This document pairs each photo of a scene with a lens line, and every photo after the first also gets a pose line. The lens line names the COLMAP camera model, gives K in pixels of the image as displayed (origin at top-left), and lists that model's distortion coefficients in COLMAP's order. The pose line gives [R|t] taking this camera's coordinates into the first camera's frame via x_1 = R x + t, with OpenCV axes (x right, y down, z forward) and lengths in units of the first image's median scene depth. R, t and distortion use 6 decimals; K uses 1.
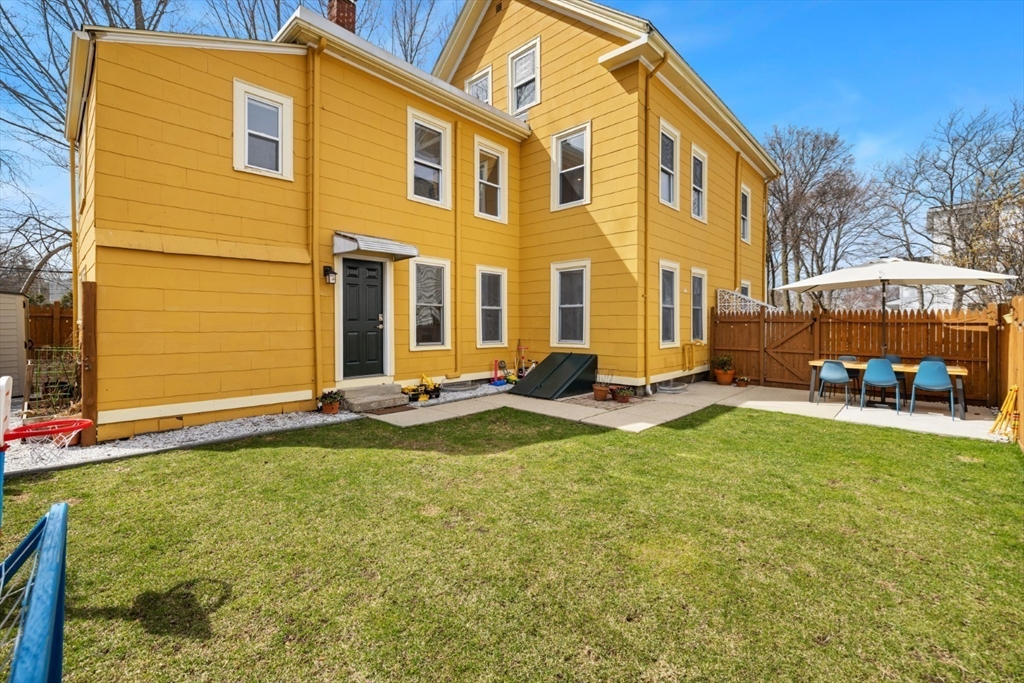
lens RADIAL K [[436.4, 0, 508.5], [0, 436.4, 323.4], [0, 0, 1]] dist [0.001085, 0.000229]
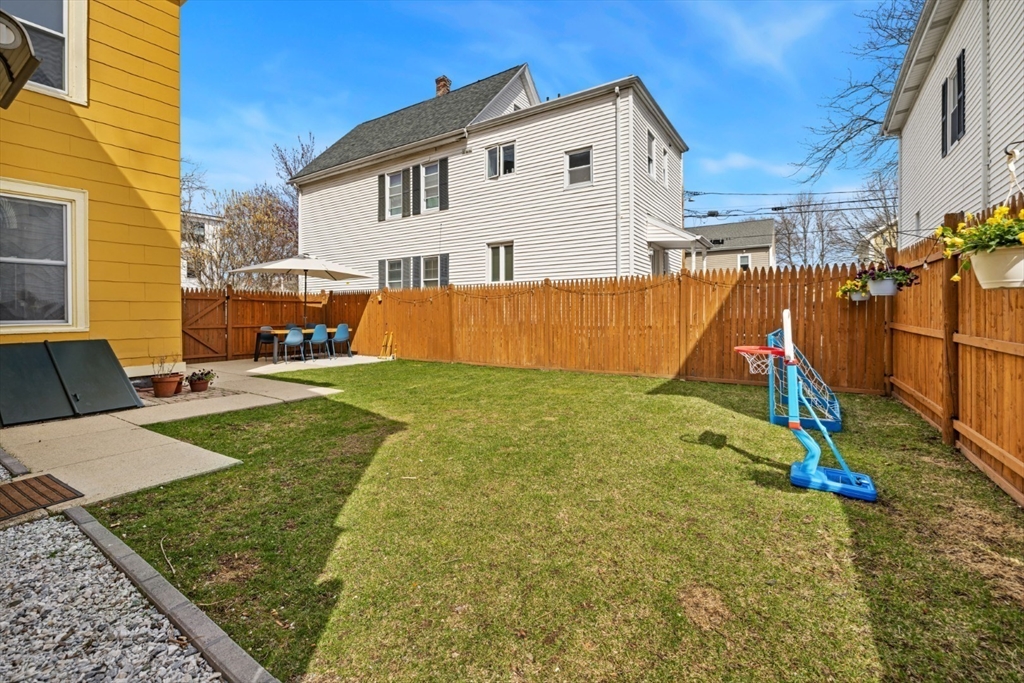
lens RADIAL K [[437.7, 0, 508.0], [0, 437.7, 312.5], [0, 0, 1]] dist [0.000653, 0.000165]
pose [[-0.160139, -0.003922, 0.987087, -0.309885], [0.005245, 0.999975, 0.004824, 0.017040], [-0.987081, 0.005950, -0.160114, 0.276948]]
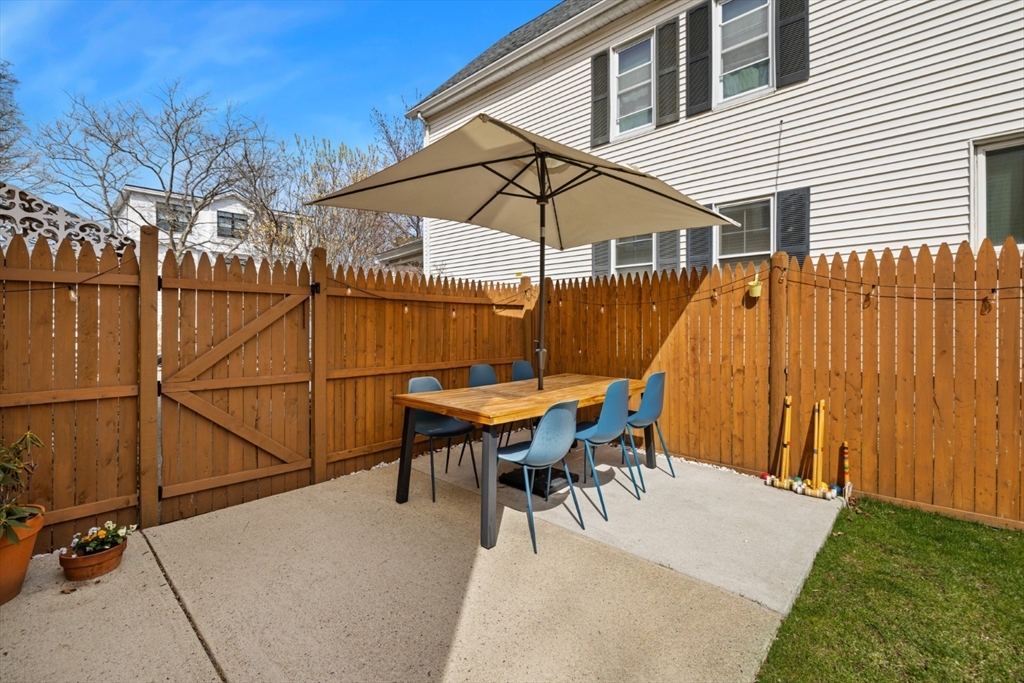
lens RADIAL K [[444.9, 0, 509.6], [0, 444.9, 322.5], [0, 0, 1]] dist [-0.001475, -0.000068]
pose [[-0.000050, 0.002173, 0.999998, 0.194467], [0.005025, 0.999985, -0.002173, 0.013180], [-0.999987, 0.005025, -0.000061, 0.494381]]
